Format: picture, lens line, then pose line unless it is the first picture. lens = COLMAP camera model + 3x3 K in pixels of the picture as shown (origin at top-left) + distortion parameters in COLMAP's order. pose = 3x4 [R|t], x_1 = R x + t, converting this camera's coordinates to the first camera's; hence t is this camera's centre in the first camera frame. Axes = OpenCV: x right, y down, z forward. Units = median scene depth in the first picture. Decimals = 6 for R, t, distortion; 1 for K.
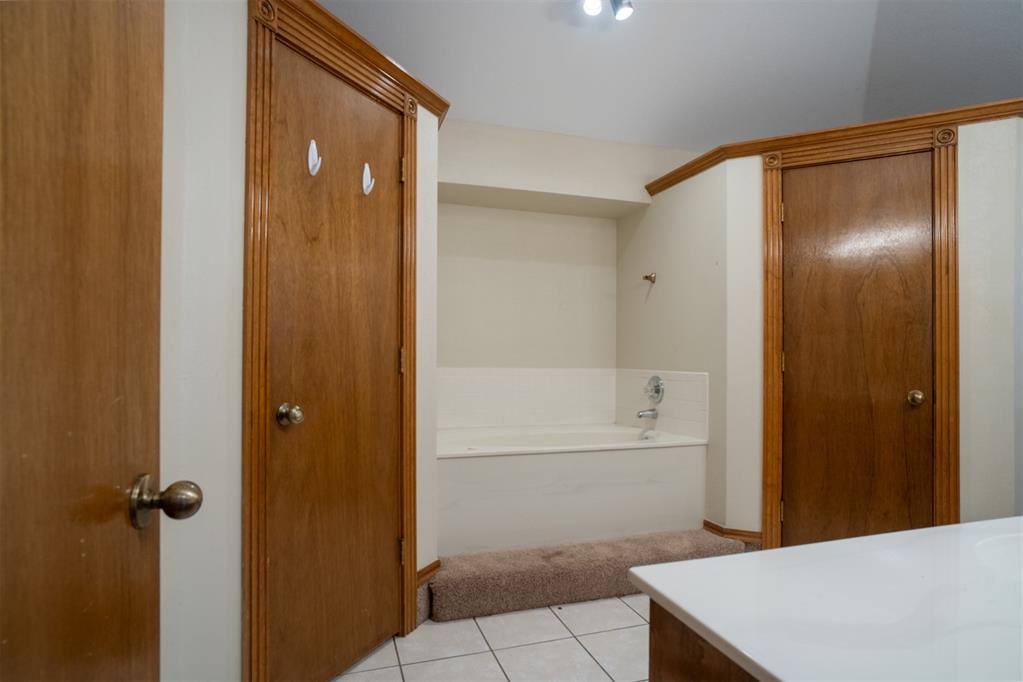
lens RADIAL K [[550.0, 0, 506.0], [0, 550.0, 345.8], [0, 0, 1]] dist [-0.059680, 0.042601]
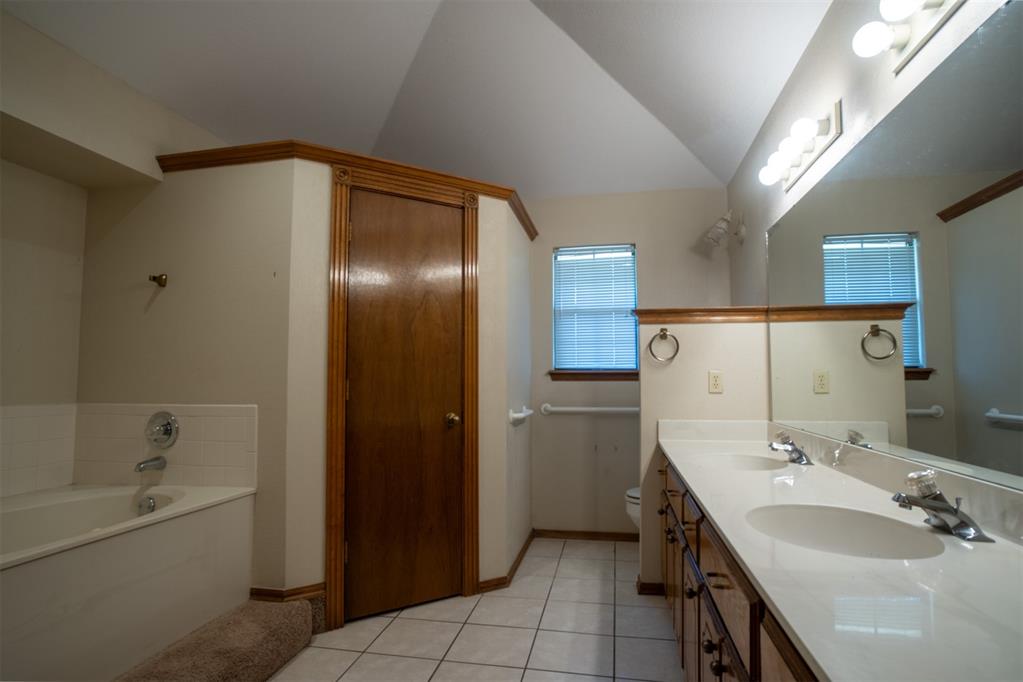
lens RADIAL K [[550.0, 0, 506.0], [0, 550.0, 345.8], [0, 0, 1]] dist [-0.059680, 0.042601]
pose [[0.496994, 0.048477, 0.866399, -0.172106], [-0.006678, 0.998622, -0.052045, 0.000945], [-0.867728, 0.020080, 0.496634, 0.291976]]
